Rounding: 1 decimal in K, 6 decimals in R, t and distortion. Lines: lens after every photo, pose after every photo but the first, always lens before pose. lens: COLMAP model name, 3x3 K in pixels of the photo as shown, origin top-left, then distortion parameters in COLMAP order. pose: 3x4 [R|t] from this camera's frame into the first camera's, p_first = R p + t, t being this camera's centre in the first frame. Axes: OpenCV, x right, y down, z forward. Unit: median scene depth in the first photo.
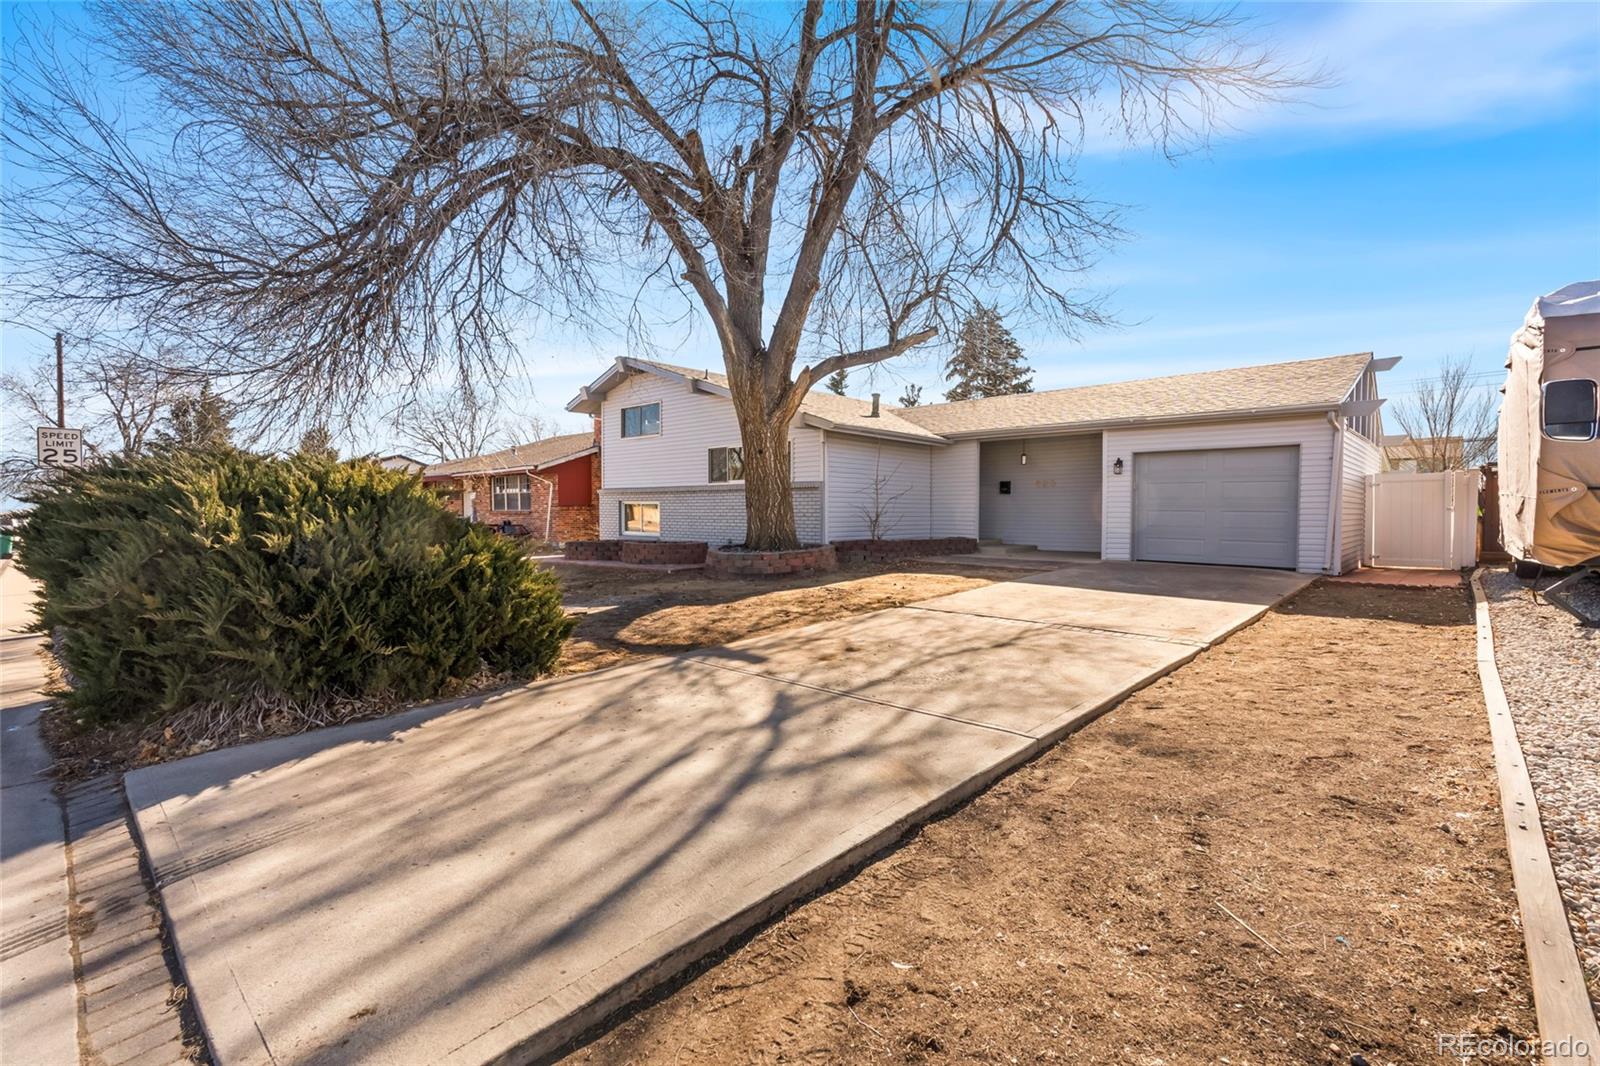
lens RADIAL K [[731.5, 0, 800.0], [0, 731.5, 533.0], [0, 0, 1]] dist [-0.000489, 0.000079]
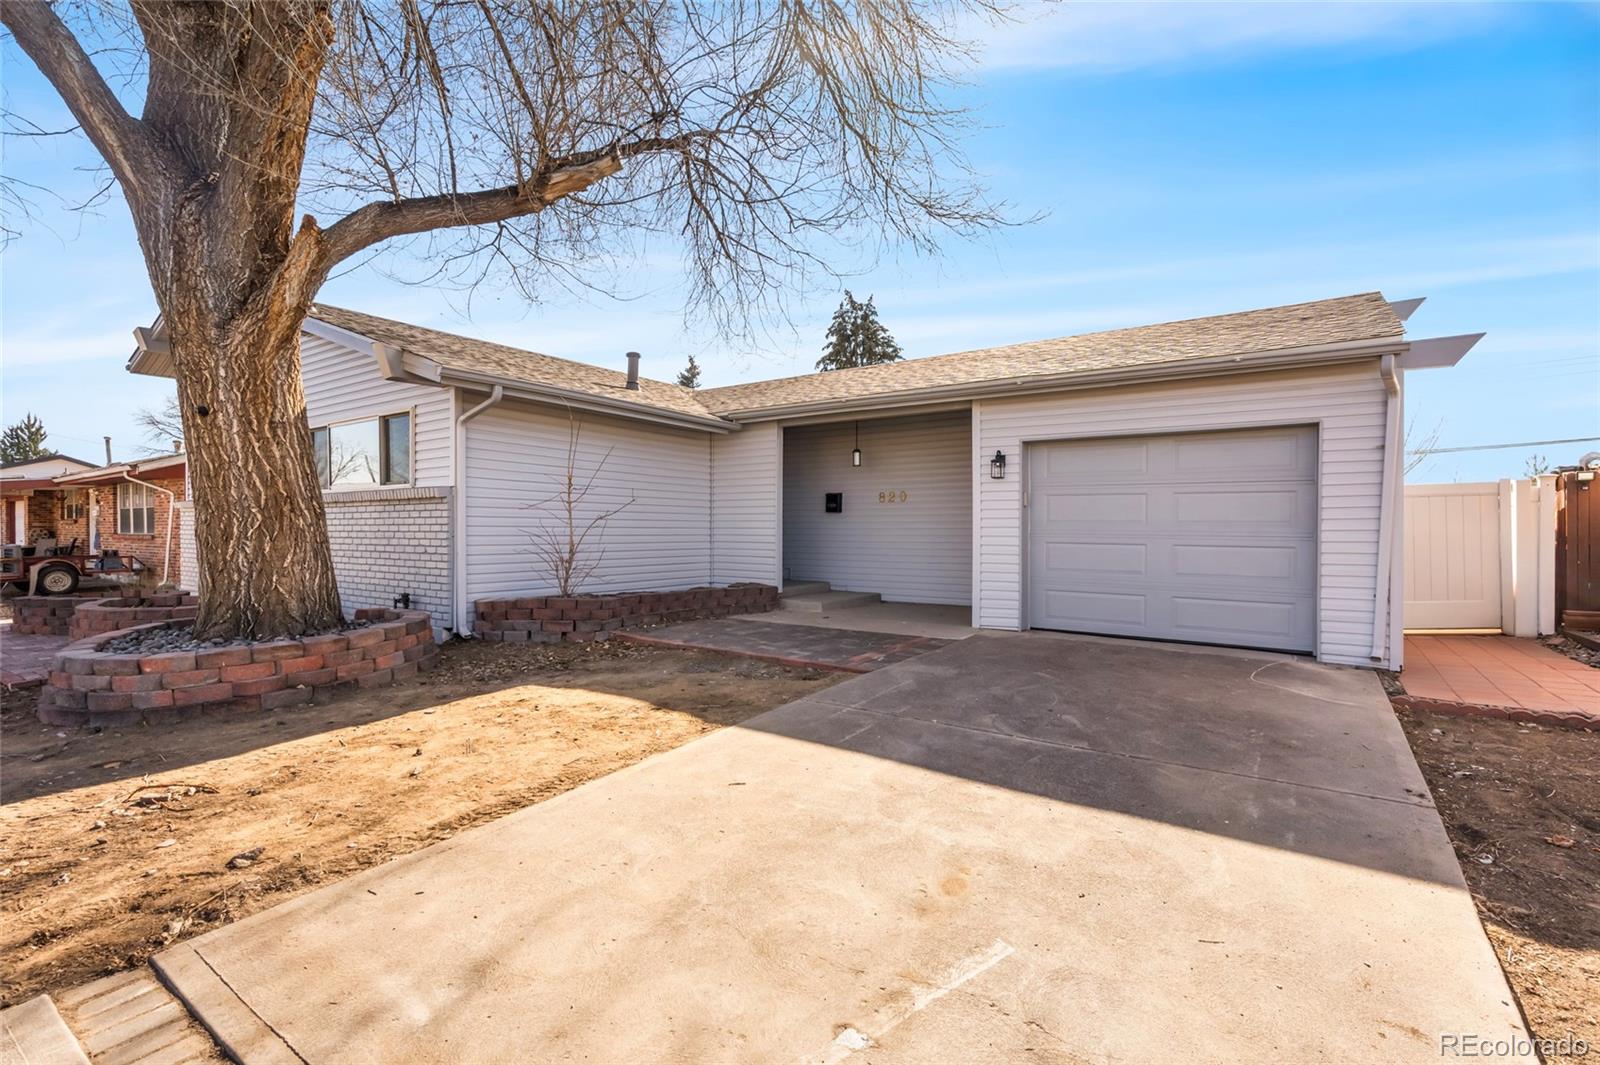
lens RADIAL K [[720.5, 0, 800.0], [0, 720.5, 532.5], [0, 0, 1]] dist [0.000202, 0.000040]
pose [[0.991641, 0.001575, 0.129018, 0.207125], [0.001681, 0.999683, -0.025120, -0.024259], [-0.129017, 0.025127, 0.991324, 0.459162]]
